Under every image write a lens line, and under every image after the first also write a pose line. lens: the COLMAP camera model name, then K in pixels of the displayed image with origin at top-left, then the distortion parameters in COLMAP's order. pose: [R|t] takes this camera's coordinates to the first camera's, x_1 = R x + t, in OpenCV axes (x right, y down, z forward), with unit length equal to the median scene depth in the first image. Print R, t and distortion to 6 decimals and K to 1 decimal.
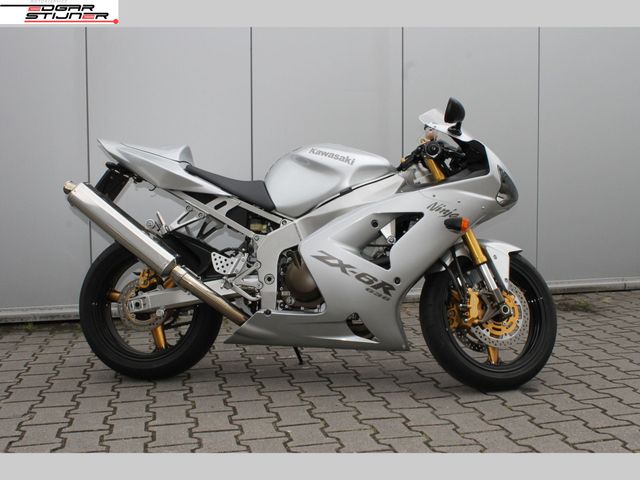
lens RADIAL K [[704.4, 0, 322.8], [0, 704.4, 242.9], [0, 0, 1]] dist [-0.080299, 0.000000]
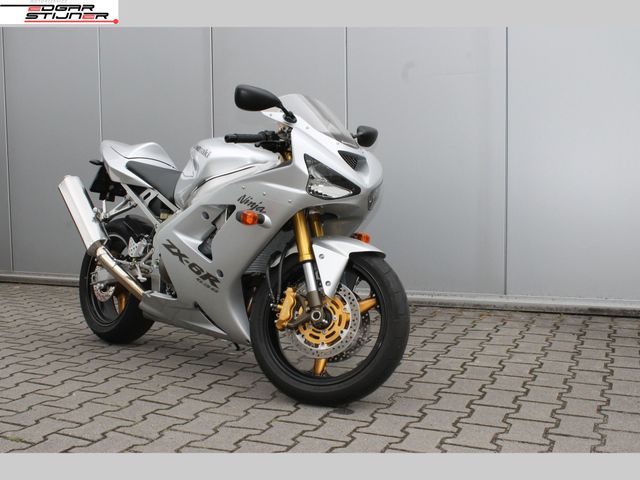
lens RADIAL K [[704.4, 0, 317.0], [0, 704.4, 245.2], [0, 0, 1]] dist [-0.080299, 0.000000]
pose [[0.795145, 0.051142, -0.604259, 0.791101], [-0.040526, 0.998691, 0.031196, -0.022008], [0.605064, -0.000317, 0.796177, 0.284247]]
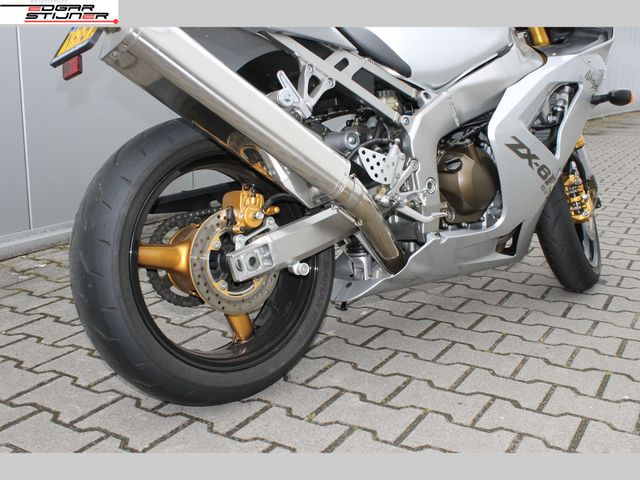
lens RADIAL K [[704.4, 0, 318.6], [0, 704.4, 237.1], [0, 0, 1]] dist [-0.080299, 0.000000]
pose [[0.688586, -0.140698, 0.711374, -0.609493], [0.040938, 0.986974, 0.155581, -0.005441], [-0.723998, -0.078009, 0.685377, 0.644060]]
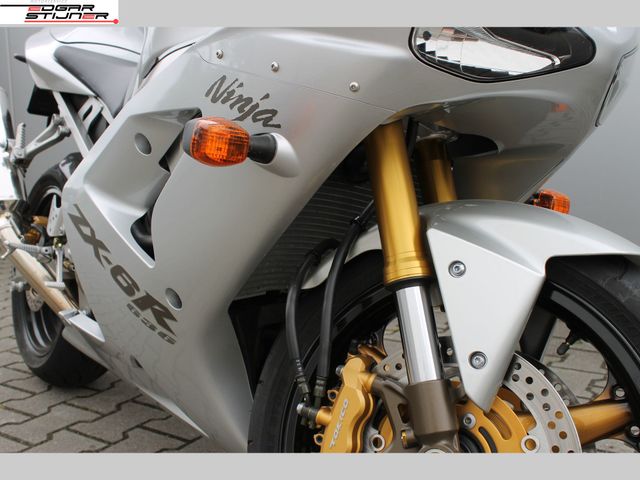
lens RADIAL K [[704.4, 0, 319.5], [0, 704.4, 236.7], [0, 0, 1]] dist [-0.080299, 0.000000]
pose [[0.700557, 0.096763, -0.707006, 0.407510], [-0.042391, 0.994657, 0.094128, -0.016067], [0.712336, -0.035971, 0.700916, 0.774615]]
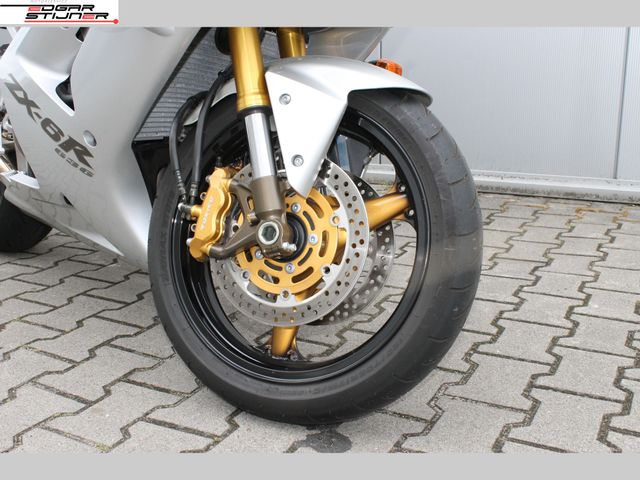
lens RADIAL K [[704.4, 0, 321.8], [0, 704.4, 239.3], [0, 0, 1]] dist [-0.080299, 0.000000]
pose [[0.754946, 0.165793, -0.634483, 0.530309], [-0.043460, 0.978036, 0.203853, 0.016431], [0.654345, -0.126323, 0.745570, 0.716523]]
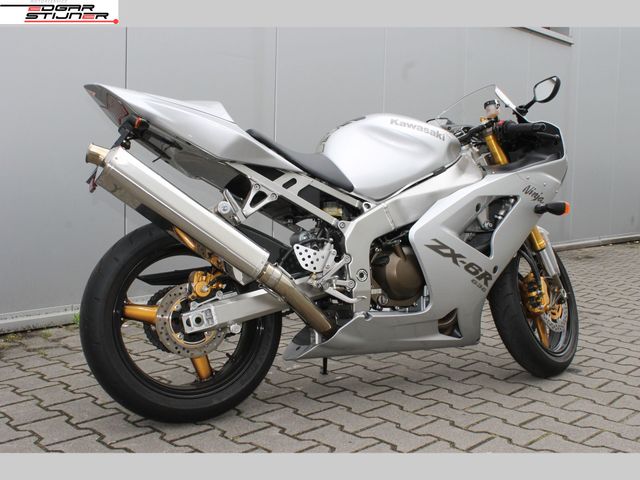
lens RADIAL K [[704.4, 0, 319.7], [0, 704.4, 242.6], [0, 0, 1]] dist [-0.080299, 0.000000]
pose [[0.846268, -0.025562, 0.532144, -0.559401], [0.013878, 0.999567, 0.025946, -0.008501], [-0.532577, -0.014572, 0.846256, 0.338158]]
